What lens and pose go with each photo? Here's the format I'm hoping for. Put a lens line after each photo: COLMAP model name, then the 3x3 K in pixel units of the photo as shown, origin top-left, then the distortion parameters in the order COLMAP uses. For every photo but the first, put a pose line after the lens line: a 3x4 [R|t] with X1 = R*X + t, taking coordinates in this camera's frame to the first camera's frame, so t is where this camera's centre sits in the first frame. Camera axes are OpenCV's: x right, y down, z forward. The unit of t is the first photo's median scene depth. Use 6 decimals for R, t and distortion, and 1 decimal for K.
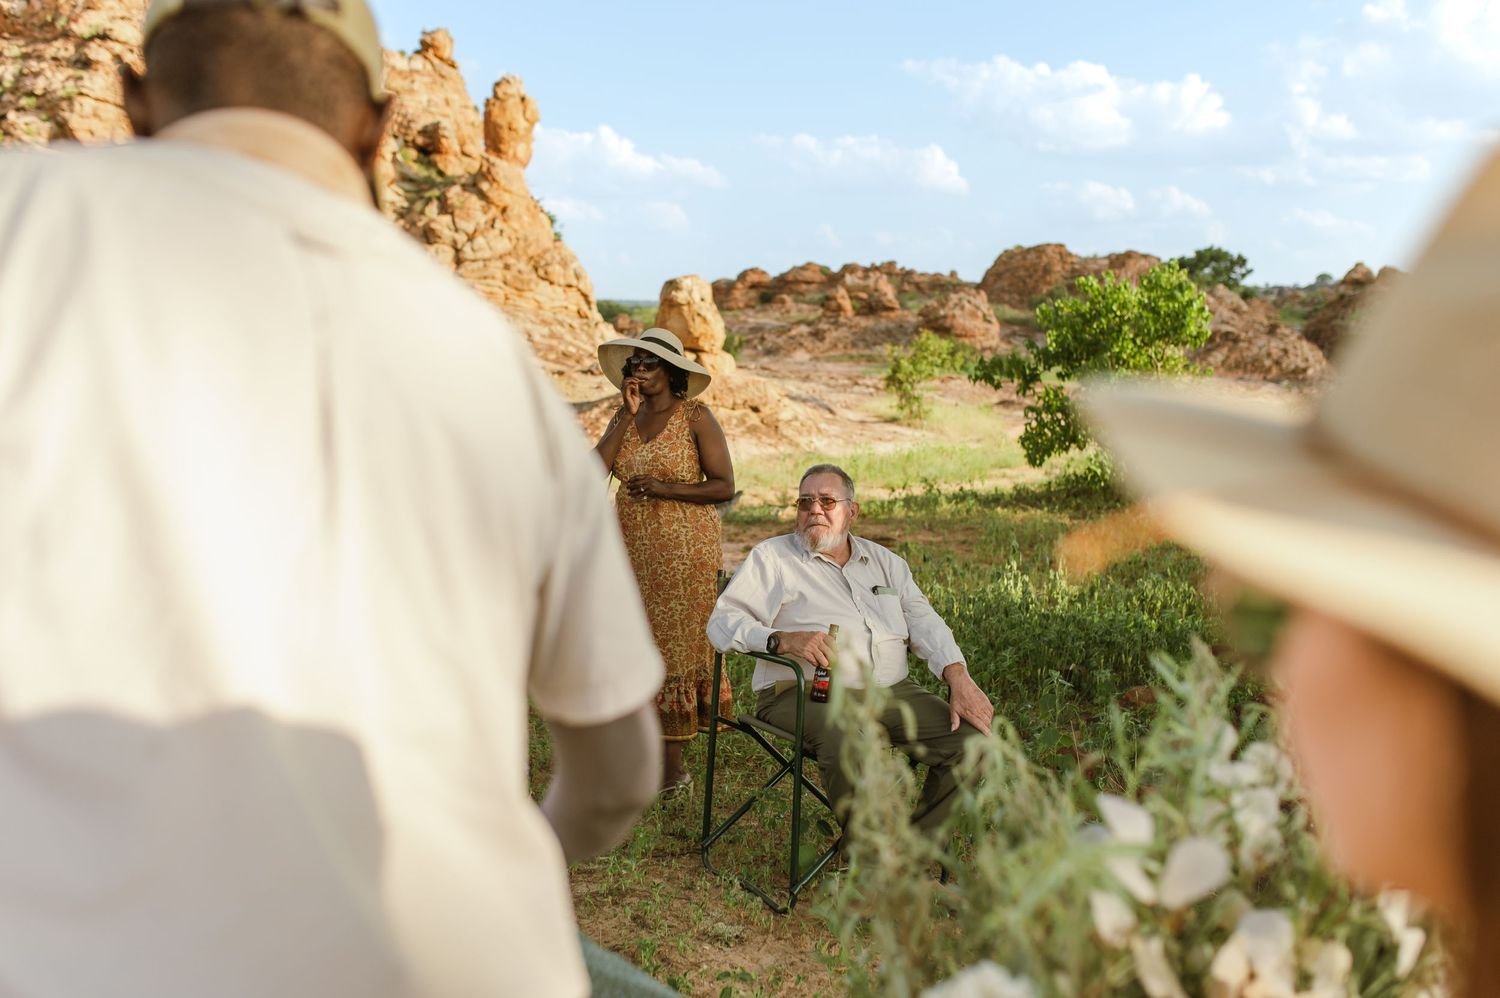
lens RADIAL K [[1409.9, 0, 765.4], [0, 1409.9, 500.3], [0, 0, 1]] dist [0.036592, 0.000000]
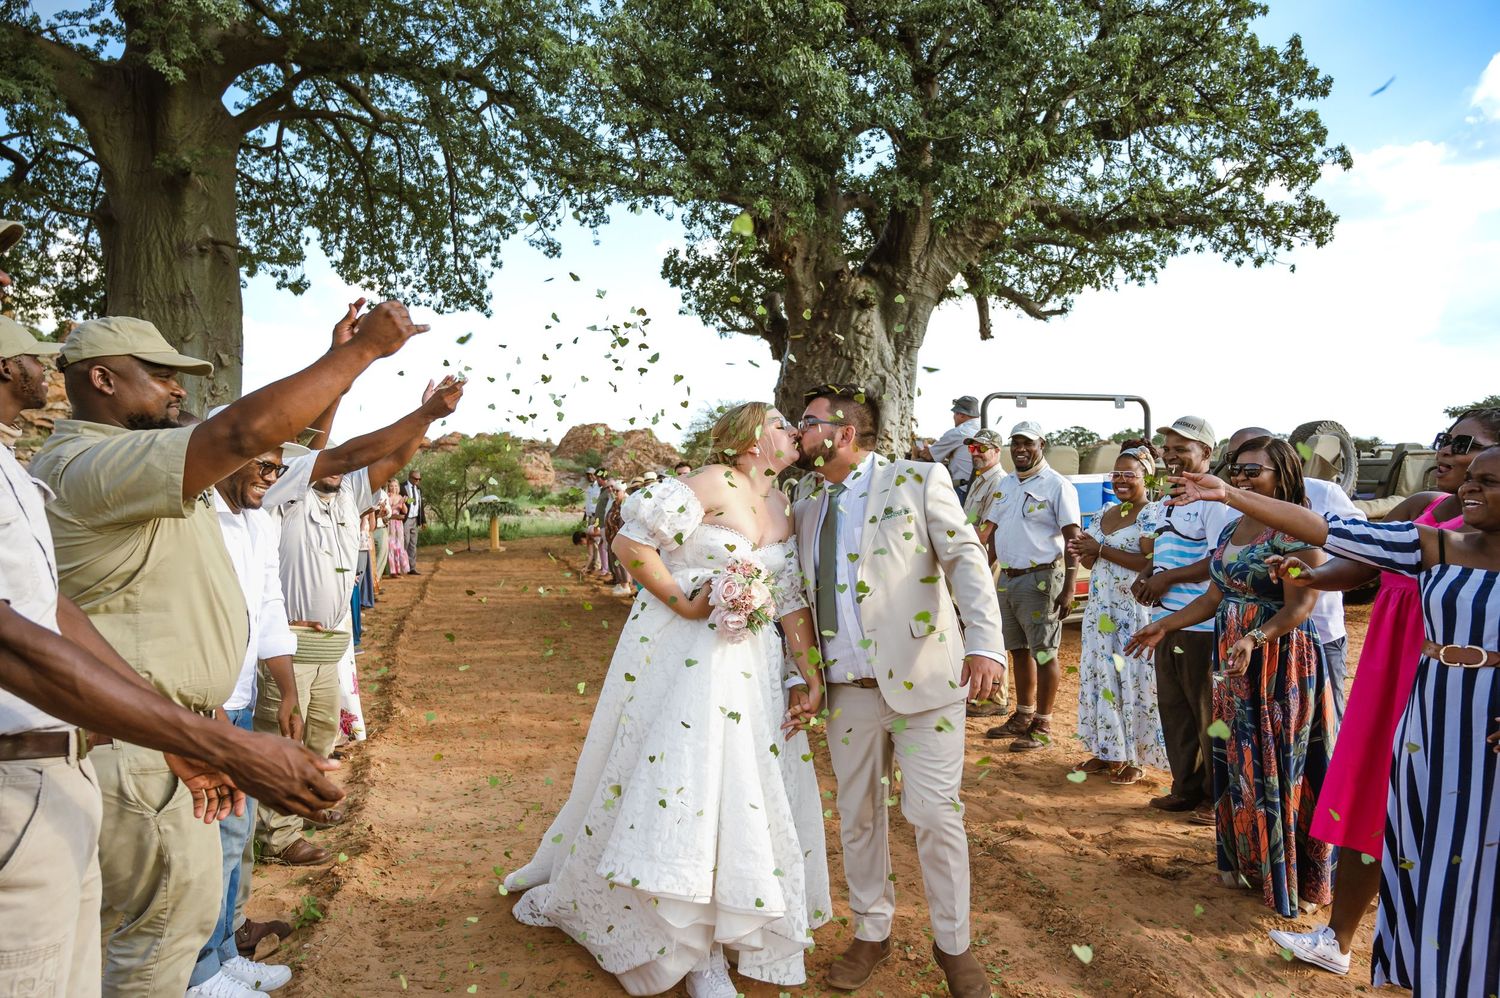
lens RADIAL K [[976.5, 0, 758.3], [0, 976.5, 509.7], [0, 0, 1]] dist [0.002322, 0.006220]
pose [[0.966645, -0.008154, 0.255990, 0.093875], [0.029282, 0.996458, -0.078833, 0.015794], [-0.254440, 0.083699, 0.963460, -0.150267]]
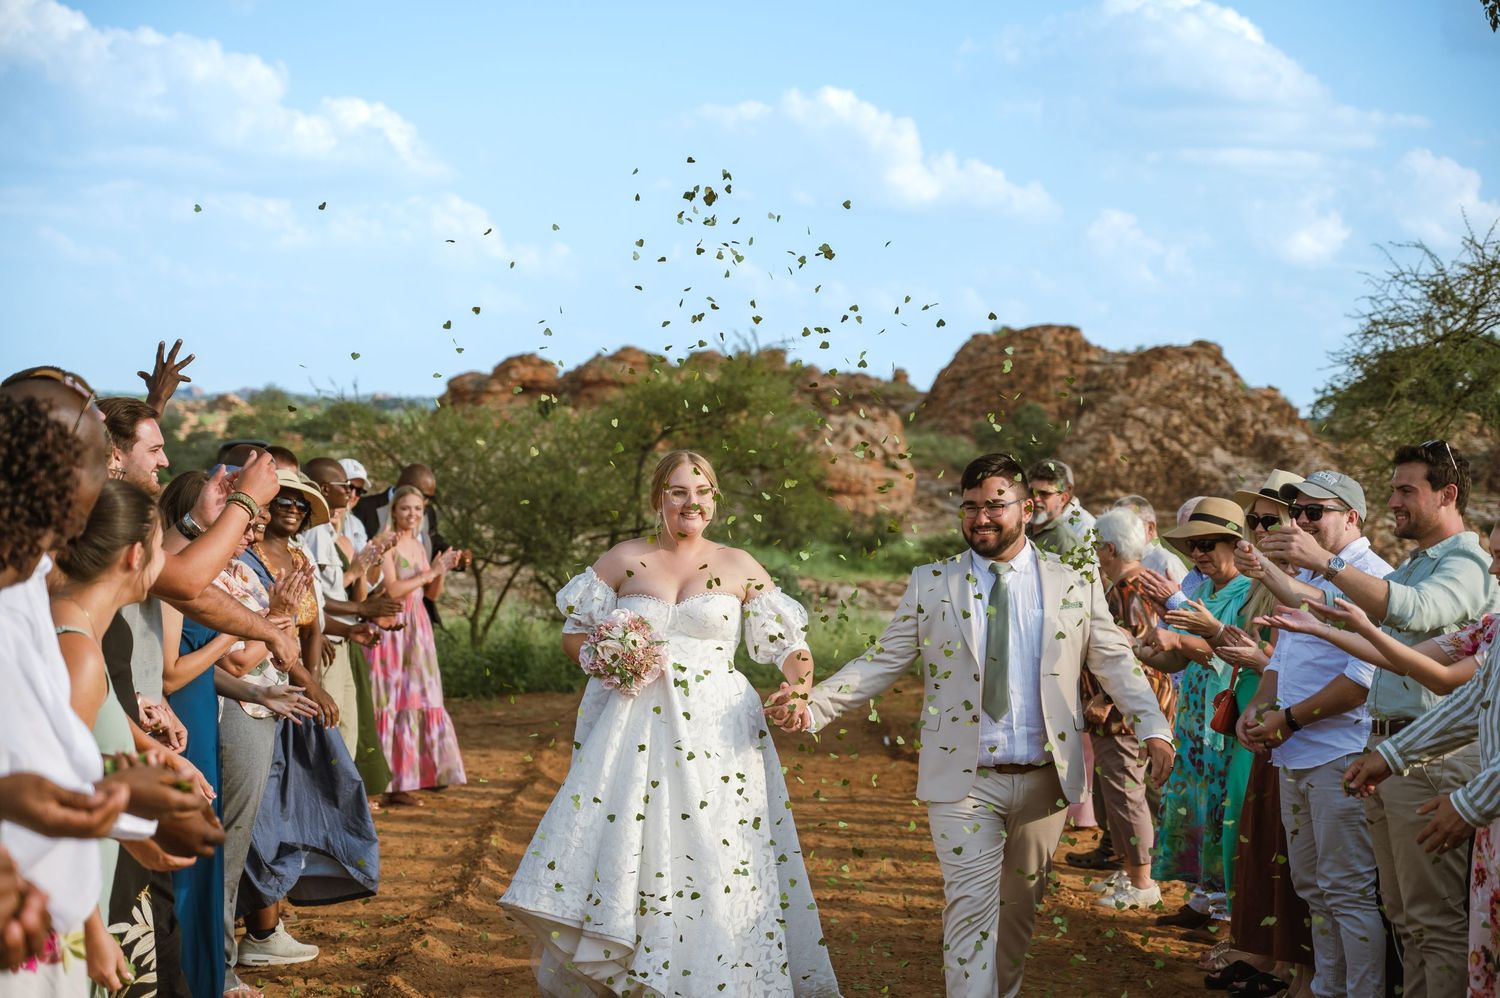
lens RADIAL K [[3004.7, 0, 747.3], [0, 3004.7, 511.4], [0, 0, 1]] dist [0.327484, 0.000000]
pose [[0.999679, 0.025306, -0.001507, 0.094597], [-0.025322, 0.993984, -0.106559, 0.013876], [-0.001199, 0.106563, 0.994305, -0.136183]]
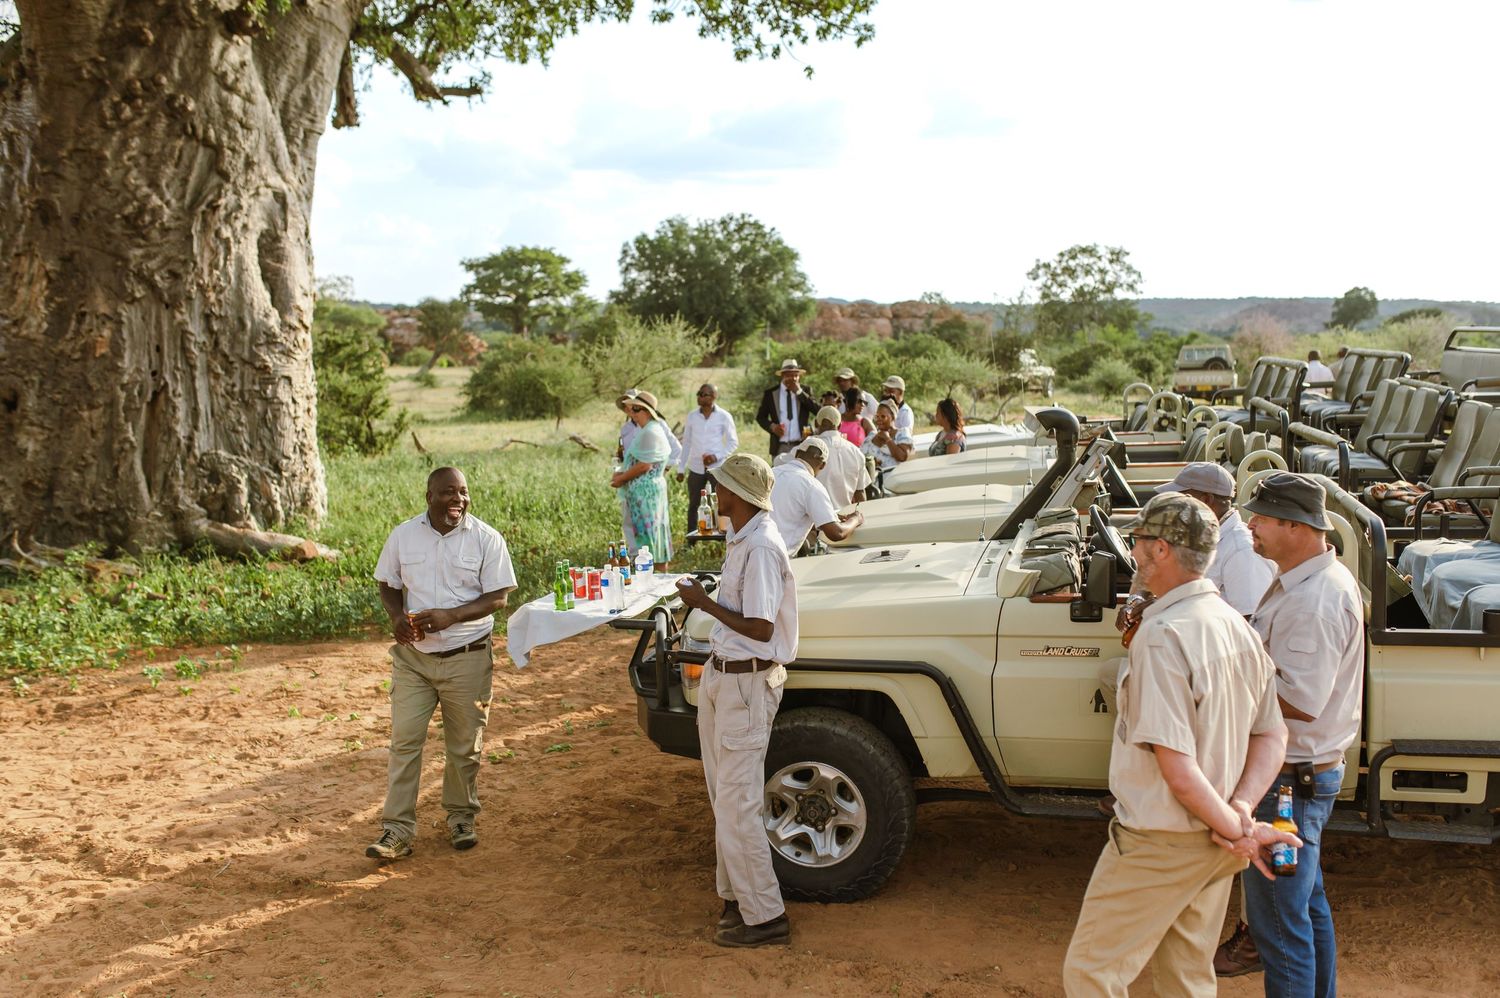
lens RADIAL K [[1409.9, 0, 718.5], [0, 1409.9, 516.7], [0, 0, 1]] dist [0.036592, 0.000000]
pose [[0.468697, -0.111112, 0.876343, 0.072295], [0.107390, 0.991867, 0.068323, 0.002527], [-0.876807, 0.062088, 0.476818, -0.080933]]
